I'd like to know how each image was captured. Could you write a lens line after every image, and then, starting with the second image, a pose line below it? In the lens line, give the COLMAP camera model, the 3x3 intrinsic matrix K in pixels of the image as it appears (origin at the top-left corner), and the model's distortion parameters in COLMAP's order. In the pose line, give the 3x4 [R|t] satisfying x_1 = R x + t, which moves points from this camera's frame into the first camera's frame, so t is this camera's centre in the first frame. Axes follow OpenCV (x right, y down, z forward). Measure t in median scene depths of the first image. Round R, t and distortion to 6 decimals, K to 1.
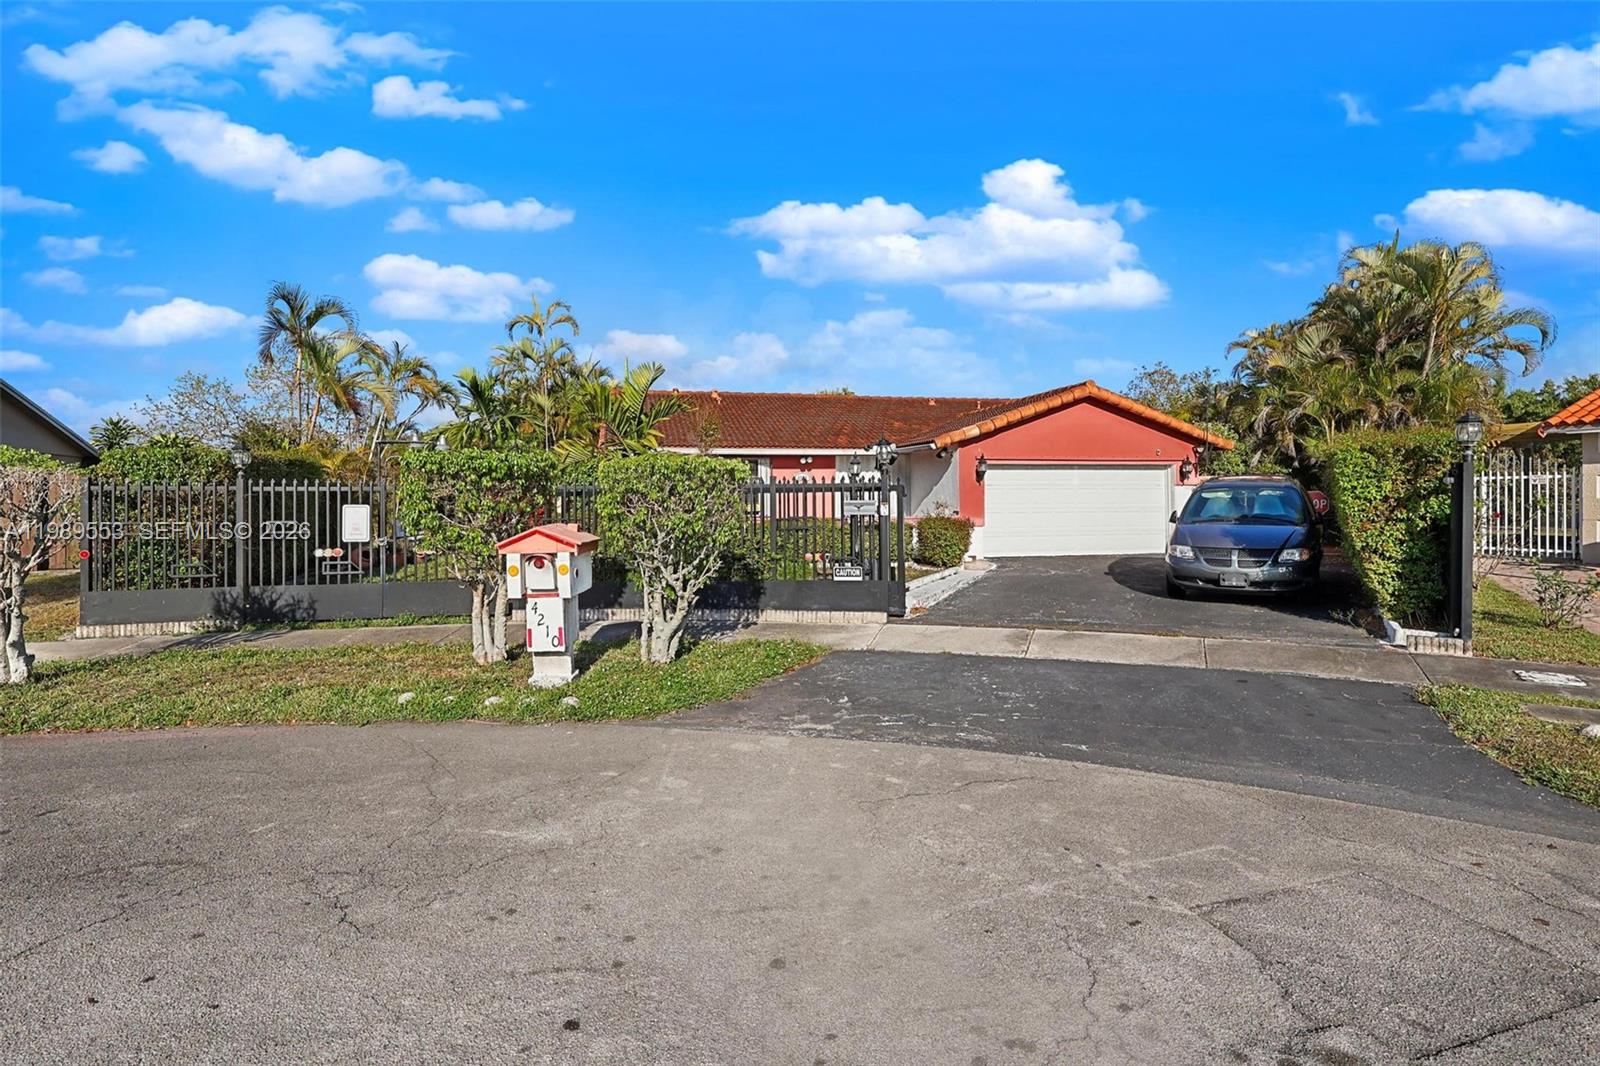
lens RADIAL K [[737.5, 0, 800.0], [0, 737.5, 533.0], [0, 0, 1]] dist [0.002268, 0.000199]
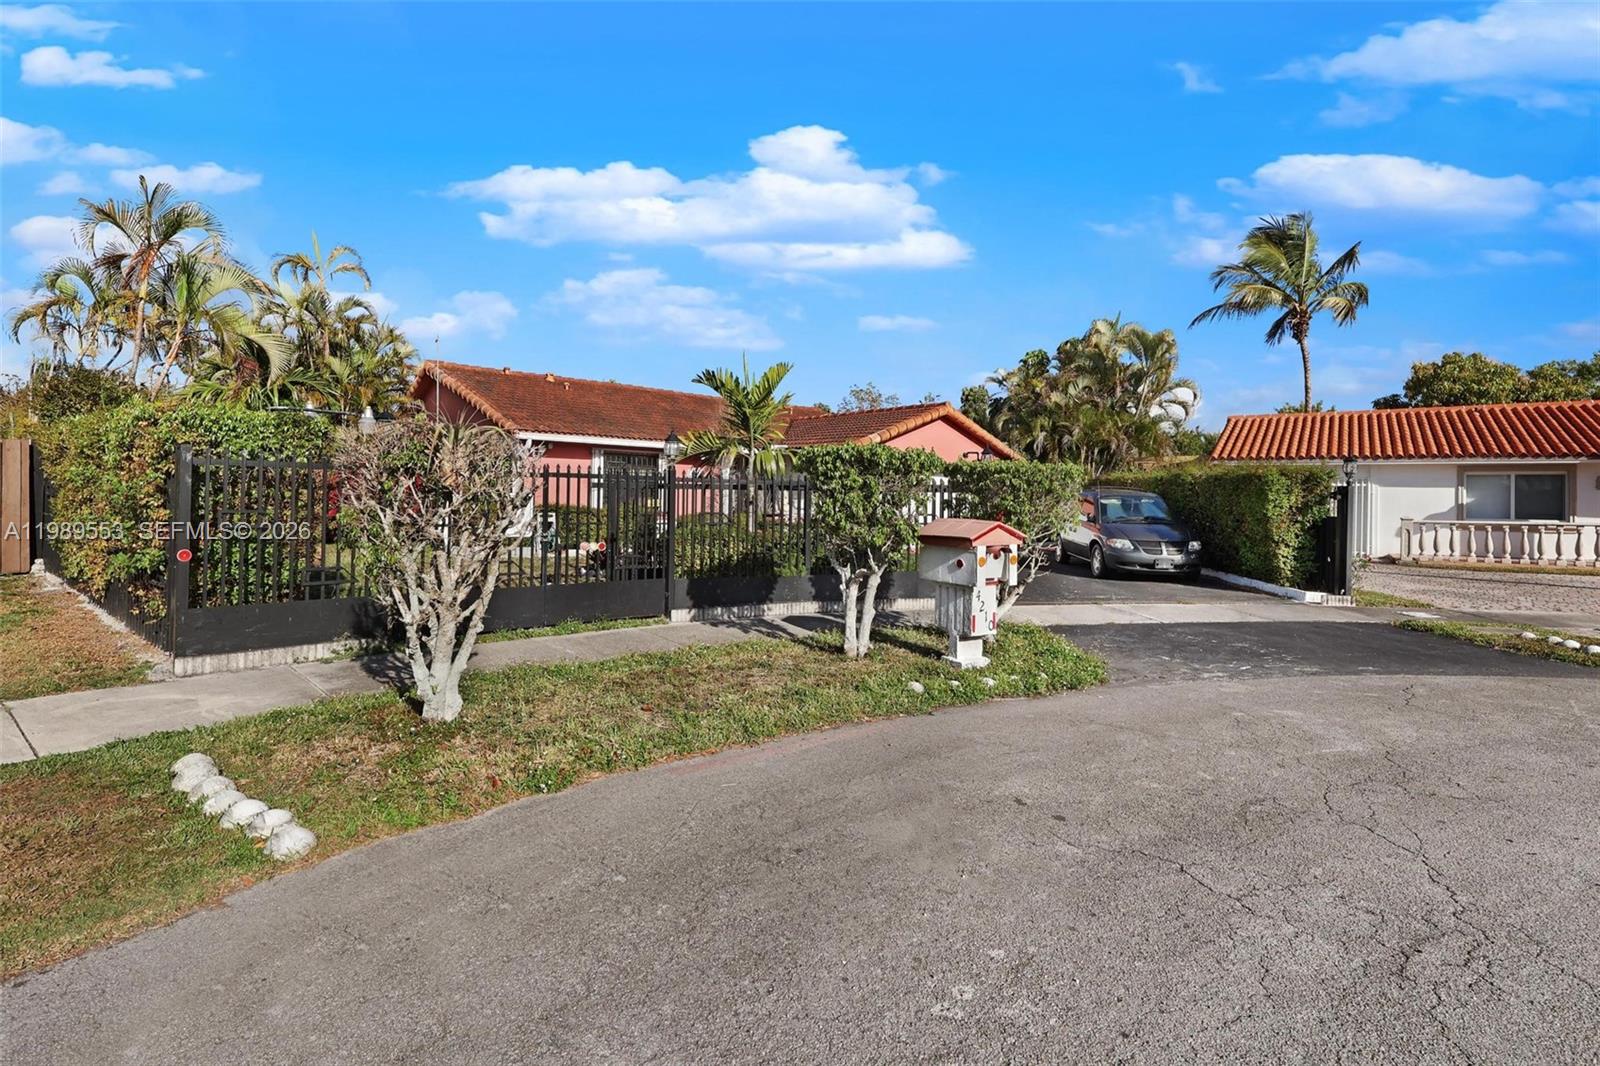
lens RADIAL K [[753.3, 0, 800.0], [0, 753.3, 533.0], [0, 0, 1]] dist [0.002975, 0.000254]
pose [[0.878763, 0.000753, 0.477258, -0.673158], [-0.001754, 0.999997, 0.001651, 0.004279], [-0.477256, -0.002288, 0.878761, 0.092257]]
